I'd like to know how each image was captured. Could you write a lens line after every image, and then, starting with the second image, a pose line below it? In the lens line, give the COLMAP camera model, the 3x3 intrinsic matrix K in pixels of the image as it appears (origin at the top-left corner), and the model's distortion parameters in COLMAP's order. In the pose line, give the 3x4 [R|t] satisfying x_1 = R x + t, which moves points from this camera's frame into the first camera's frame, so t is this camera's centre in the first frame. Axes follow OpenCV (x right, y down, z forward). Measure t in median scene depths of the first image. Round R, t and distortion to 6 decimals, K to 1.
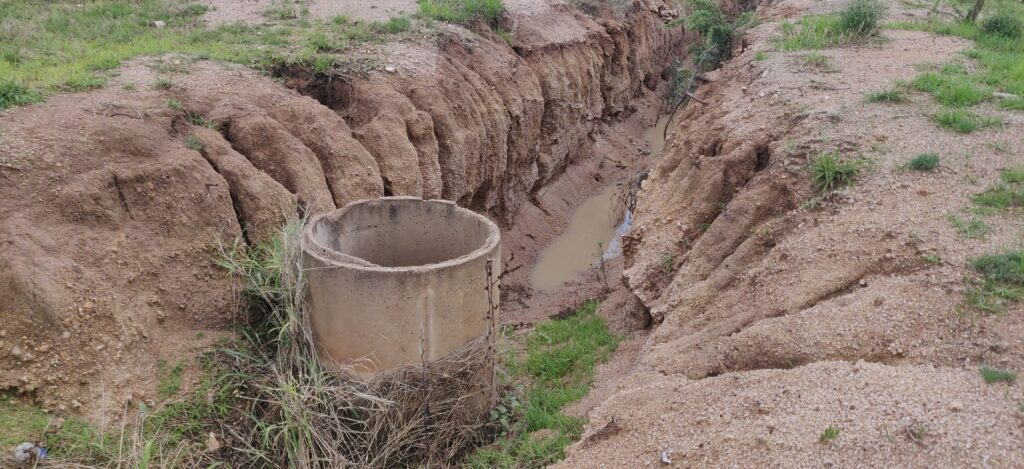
lens RADIAL K [[724.1, 0, 512.0], [0, 724.1, 234.5], [0, 0, 1]] dist [-0.000063, -0.000139]
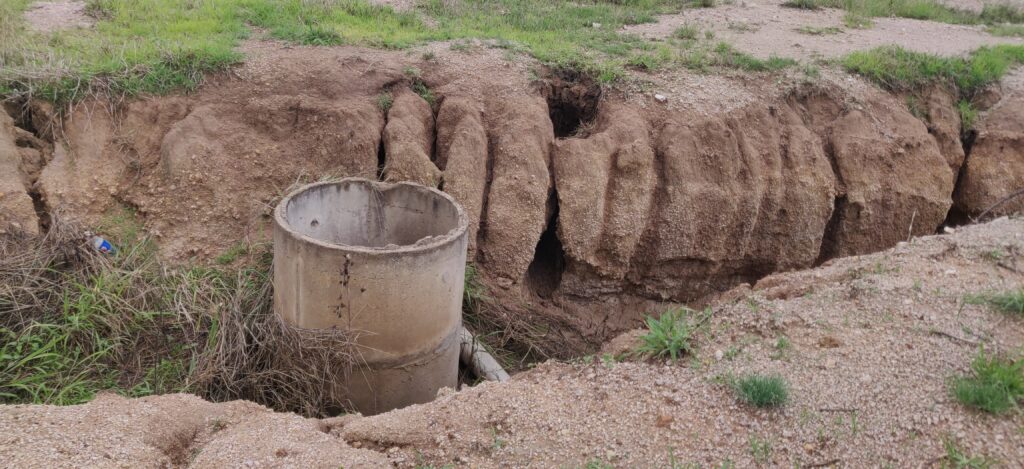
lens RADIAL K [[724.1, 0, 512.0], [0, 724.1, 234.5], [0, 0, 1]] dist [-0.000063, -0.000139]
pose [[0.583625, 0.345357, -0.734922, 0.651889], [-0.382796, 0.915189, 0.126079, -0.161412], [0.716135, 0.207742, 0.666329, 0.414546]]
